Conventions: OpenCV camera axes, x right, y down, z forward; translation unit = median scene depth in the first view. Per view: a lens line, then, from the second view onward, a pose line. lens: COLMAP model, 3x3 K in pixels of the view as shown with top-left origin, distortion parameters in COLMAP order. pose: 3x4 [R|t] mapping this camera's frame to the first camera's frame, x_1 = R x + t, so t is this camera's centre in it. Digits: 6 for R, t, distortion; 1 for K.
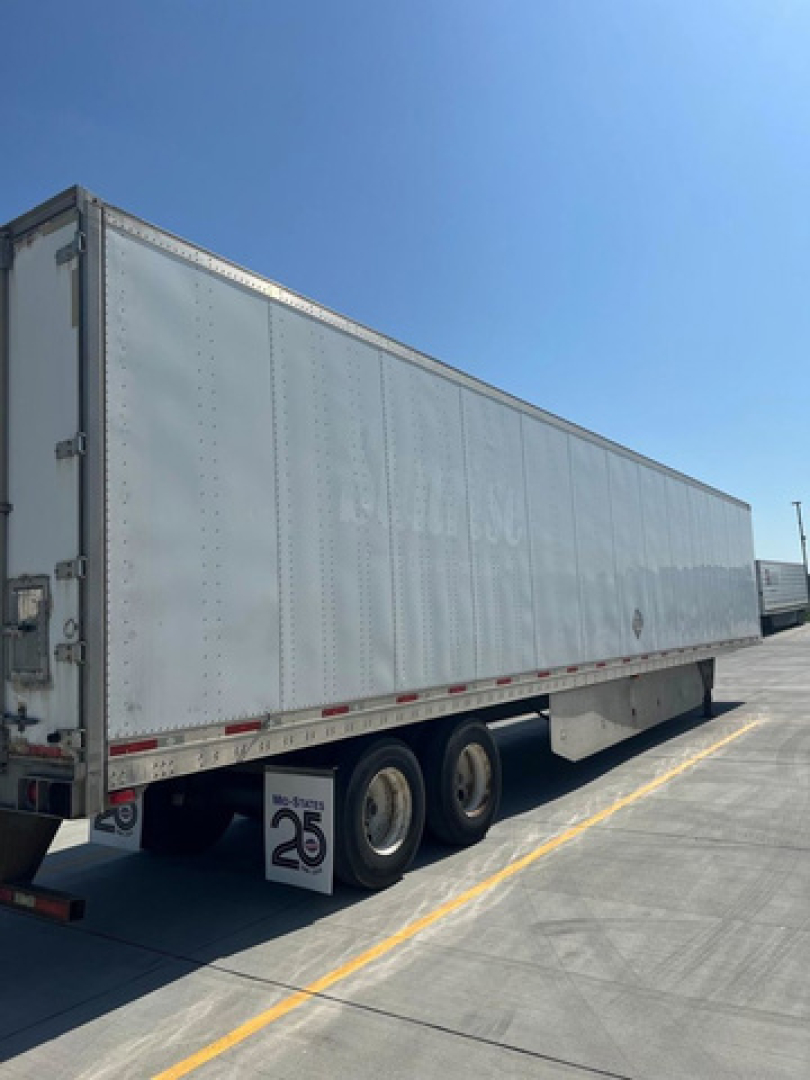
lens RADIAL K [[823.8, 0, 405.0], [0, 823.8, 540.0], [0, 0, 1]] dist [0.042385, -0.058709]
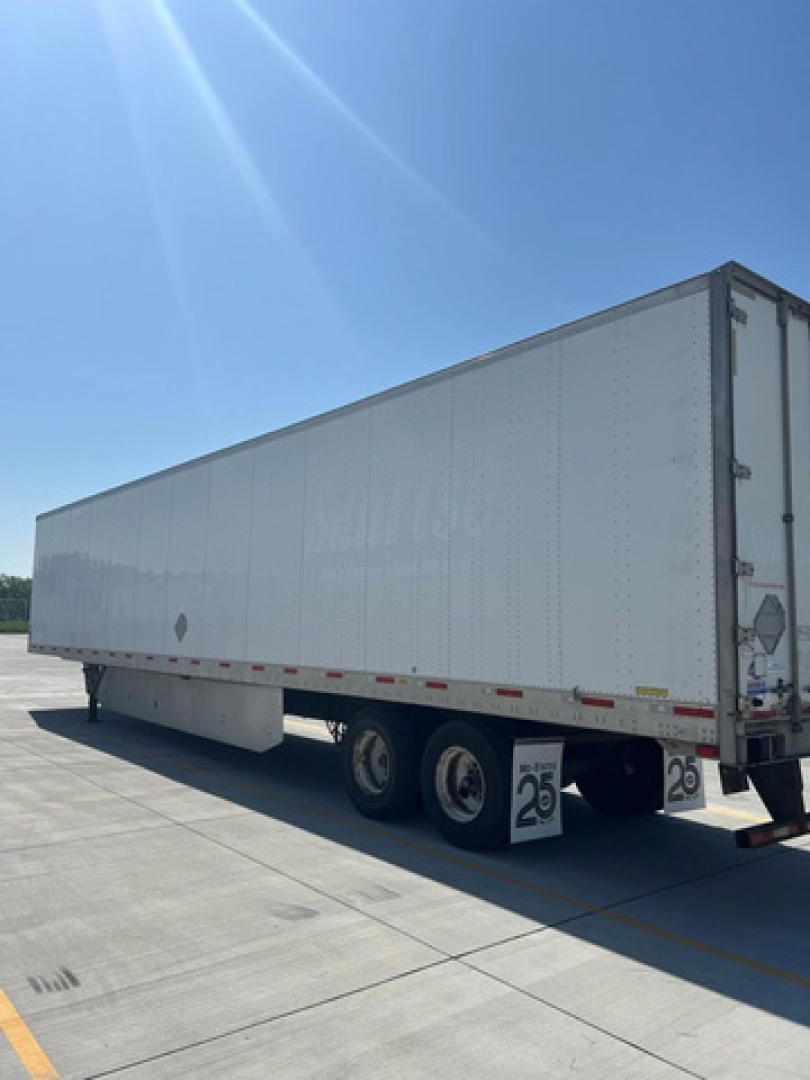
lens RADIAL K [[868.9, 0, 345.1], [0, 868.9, 534.1], [0, 0, 1]] dist [0.059139, -0.167239]
pose [[0.364962, 0.146341, 0.919449, -1.427664], [-0.128069, 0.986073, -0.106109, 0.155182], [-0.922172, -0.079027, 0.378620, 0.804348]]
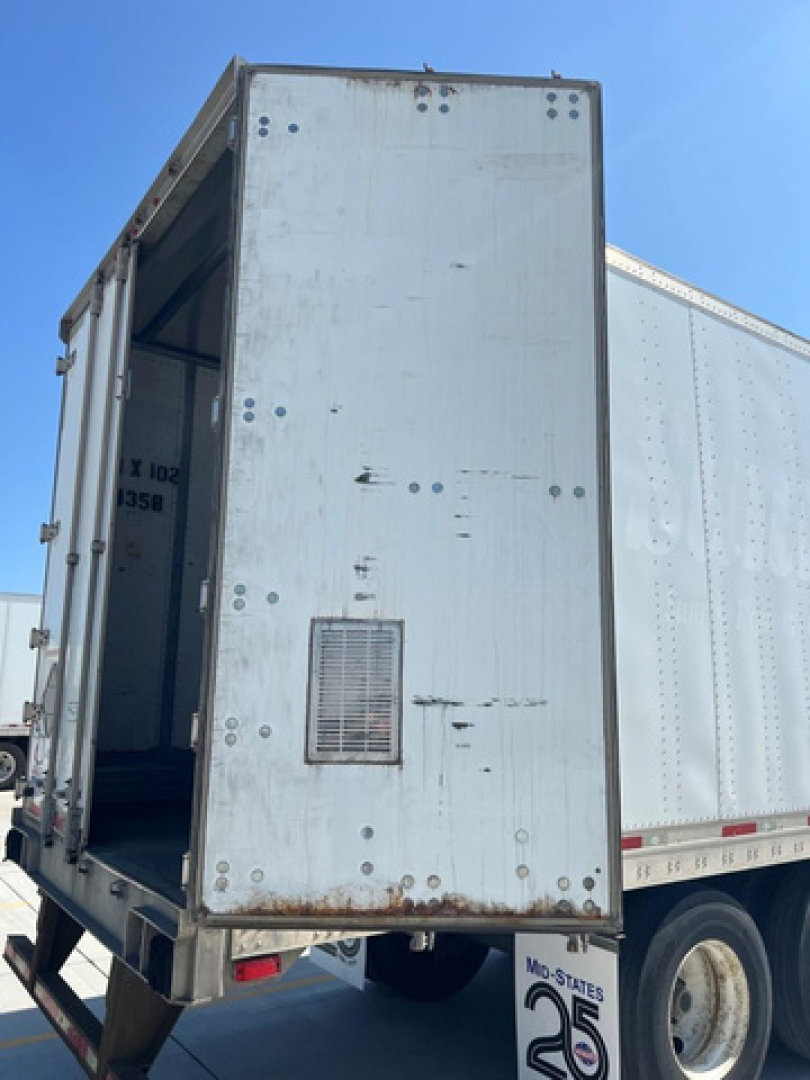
lens RADIAL K [[815.3, 0, 405.0], [0, 815.3, 540.0], [0, 0, 1]] dist [0.057825, -0.055423]
pose [[0.935234, -0.009423, -0.353905, -0.012302], [-0.020549, 0.996515, -0.080838, 0.027252], [0.353434, 0.082875, 0.931781, 0.317959]]
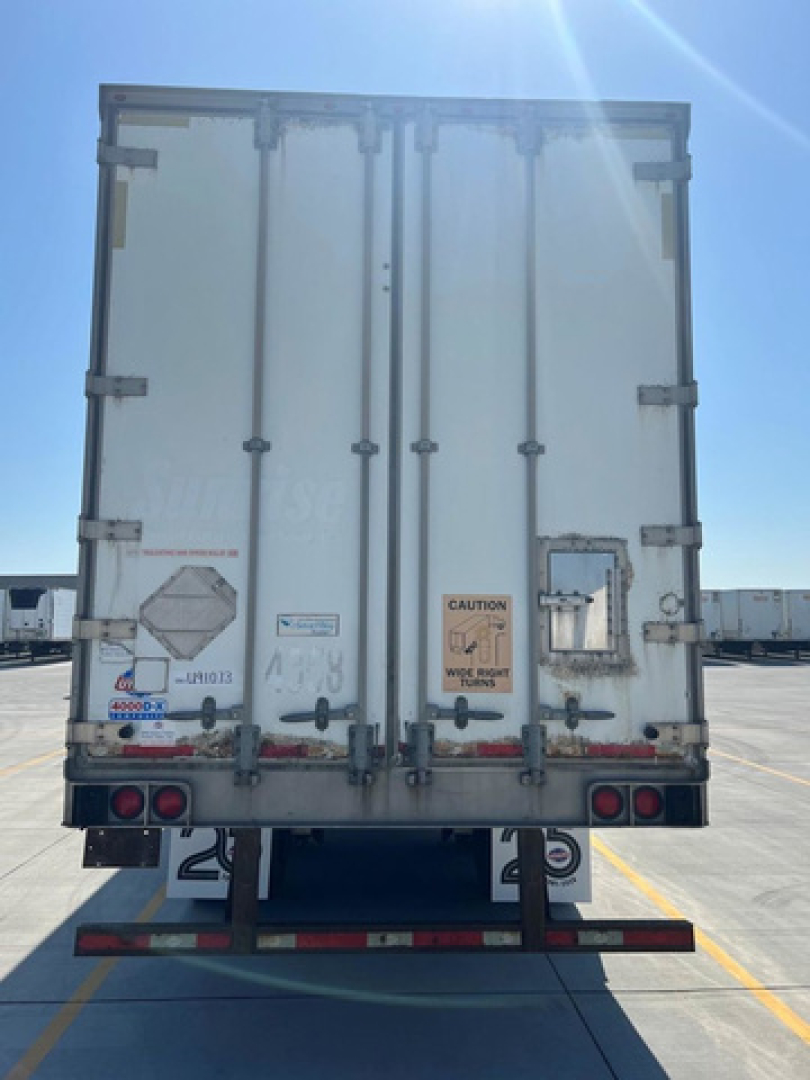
lens RADIAL K [[823.8, 0, 405.0], [0, 823.8, 540.0], [0, 0, 1]] dist [0.042385, -0.058709]
pose [[0.800693, 0.115223, 0.587890, -0.829657], [-0.099443, 0.993278, -0.059238, 0.087036], [-0.590764, -0.011030, 0.806769, 0.346858]]
